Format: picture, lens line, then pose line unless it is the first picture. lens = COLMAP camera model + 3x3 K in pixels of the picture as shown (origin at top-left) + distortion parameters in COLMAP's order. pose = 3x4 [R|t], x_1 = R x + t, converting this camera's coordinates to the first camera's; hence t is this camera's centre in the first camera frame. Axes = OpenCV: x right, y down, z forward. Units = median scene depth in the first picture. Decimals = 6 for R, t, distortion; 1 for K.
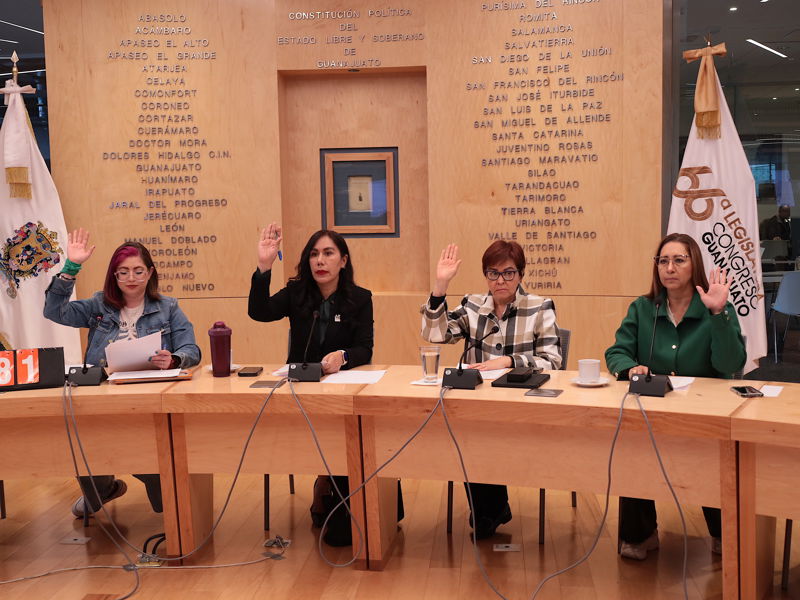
lens RADIAL K [[945.2, 0, 404.5], [0, 945.2, 307.8], [0, 0, 1]] dist [-0.020939, 0.000000]
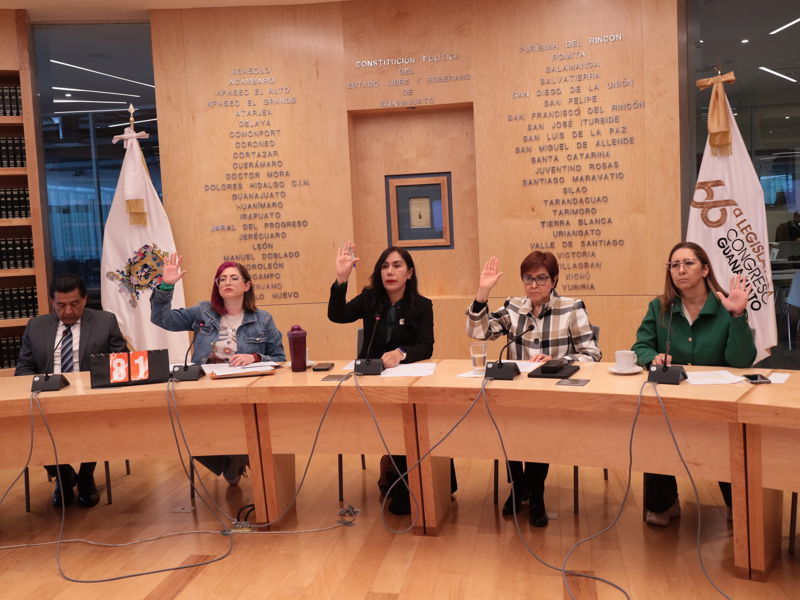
lens RADIAL K [[799.3, 0, 403.8], [0, 799.3, 307.0], [0, 0, 1]] dist [-0.034825, 0.000000]
pose [[0.996265, -0.020566, -0.083858, 0.015614], [0.020541, 0.999788, -0.001165, -0.002831], [0.083864, -0.000562, 0.996477, 0.009162]]
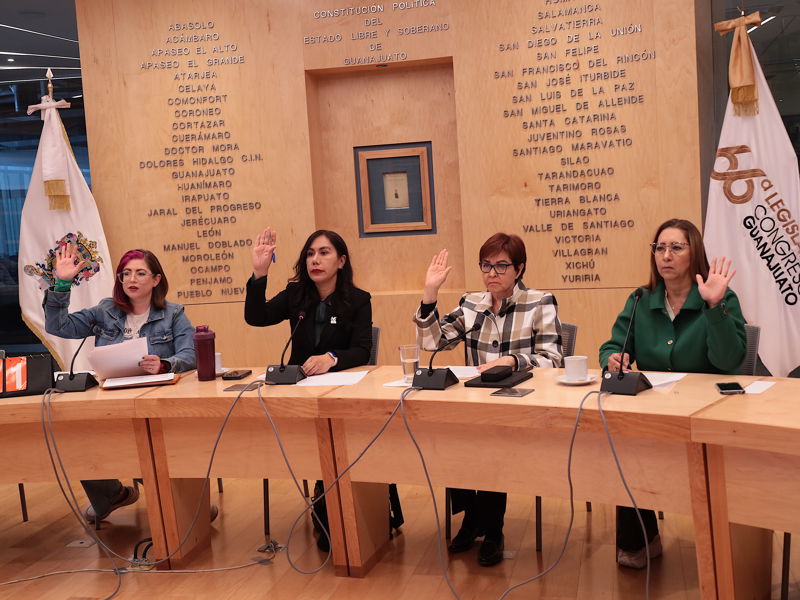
lens RADIAL K [[949.3, 0, 404.6], [0, 949.3, 309.1], [0, 0, 1]] dist [-0.027776, 0.000000]
pose [[0.989816, -0.027125, -0.139741, 0.107097], [0.027561, 0.999619, 0.001181, 0.001417], [0.139656, -0.005020, 0.990187, 0.026777]]
